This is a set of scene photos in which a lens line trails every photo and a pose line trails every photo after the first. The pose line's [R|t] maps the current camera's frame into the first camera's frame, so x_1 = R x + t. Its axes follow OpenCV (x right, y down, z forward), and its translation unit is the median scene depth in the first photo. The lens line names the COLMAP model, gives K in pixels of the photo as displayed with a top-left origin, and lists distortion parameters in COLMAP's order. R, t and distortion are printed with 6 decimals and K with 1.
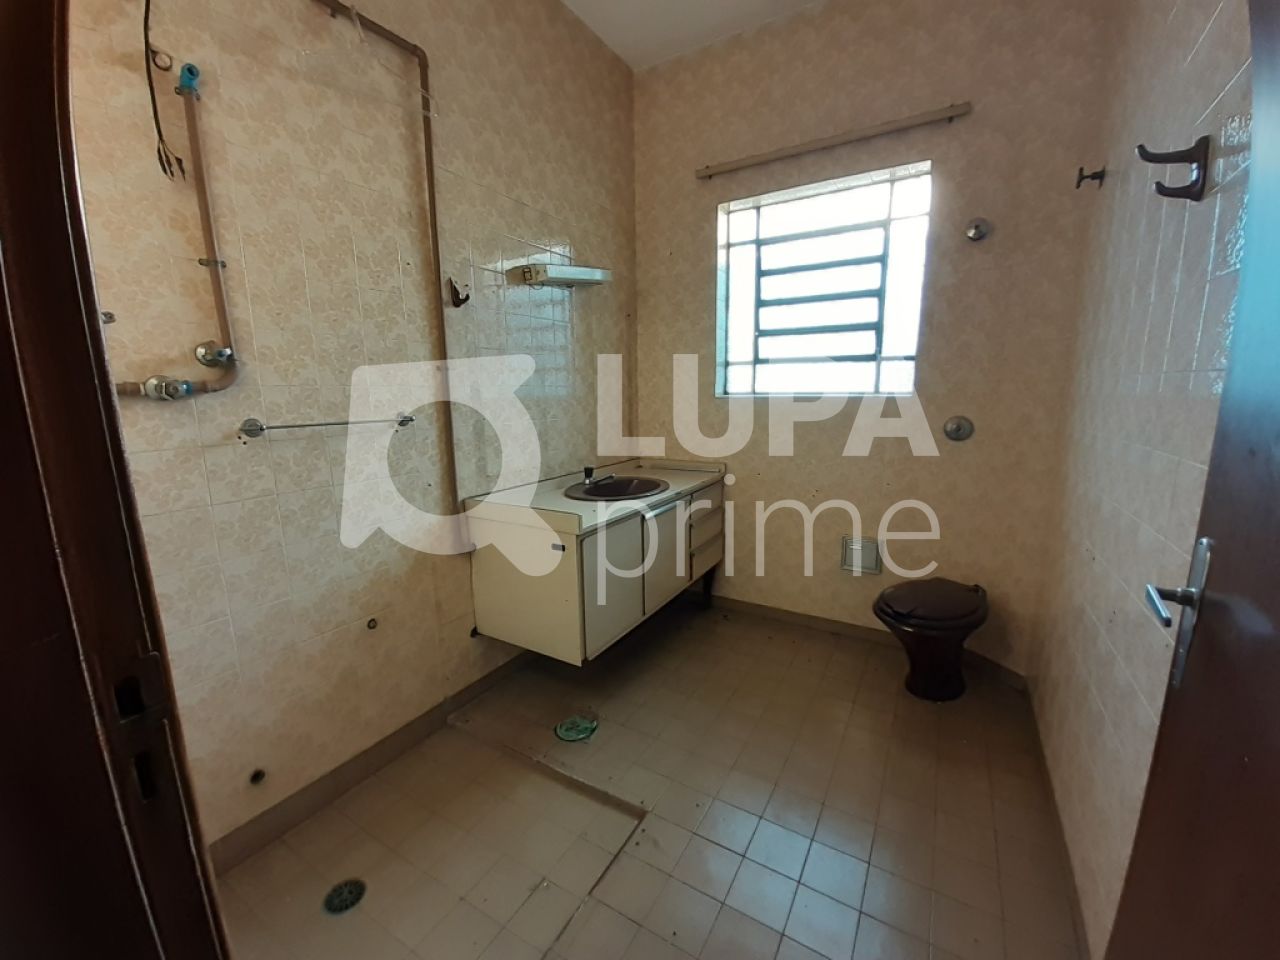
lens RADIAL K [[500.1, 0, 638.6], [0, 500.1, 482.0], [0, 0, 1]] dist [0.014164, -0.017367]
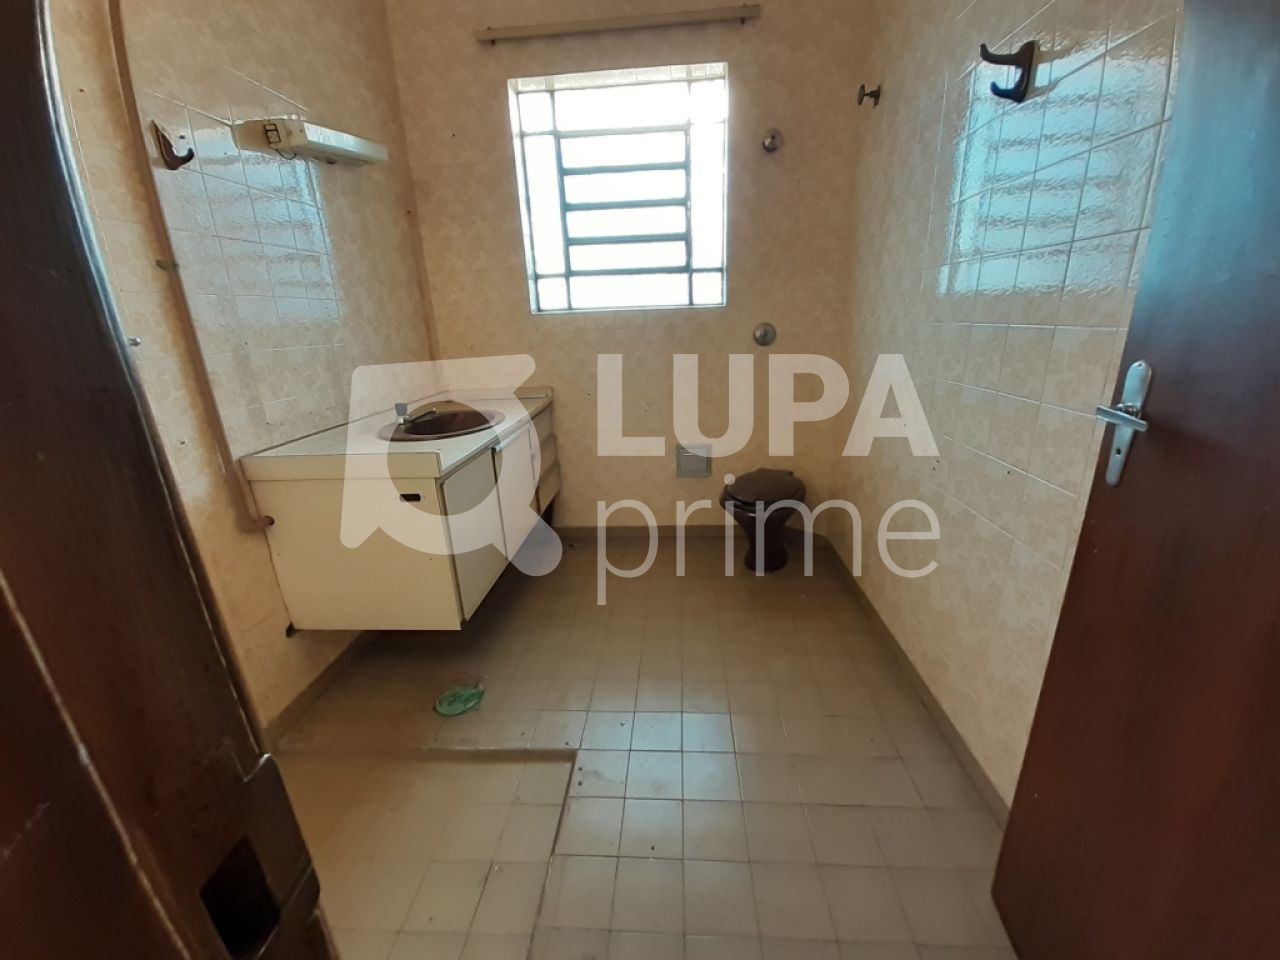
lens RADIAL K [[506.6, 0, 644.5], [0, 506.6, 479.8], [0, 0, 1]] dist [0.018383, -0.016671]
pose [[0.891821, -0.159213, 0.423446, -0.121809], [0.107937, 0.983877, 0.142605, 0.019568], [-0.439323, -0.081473, 0.894627, 0.078315]]
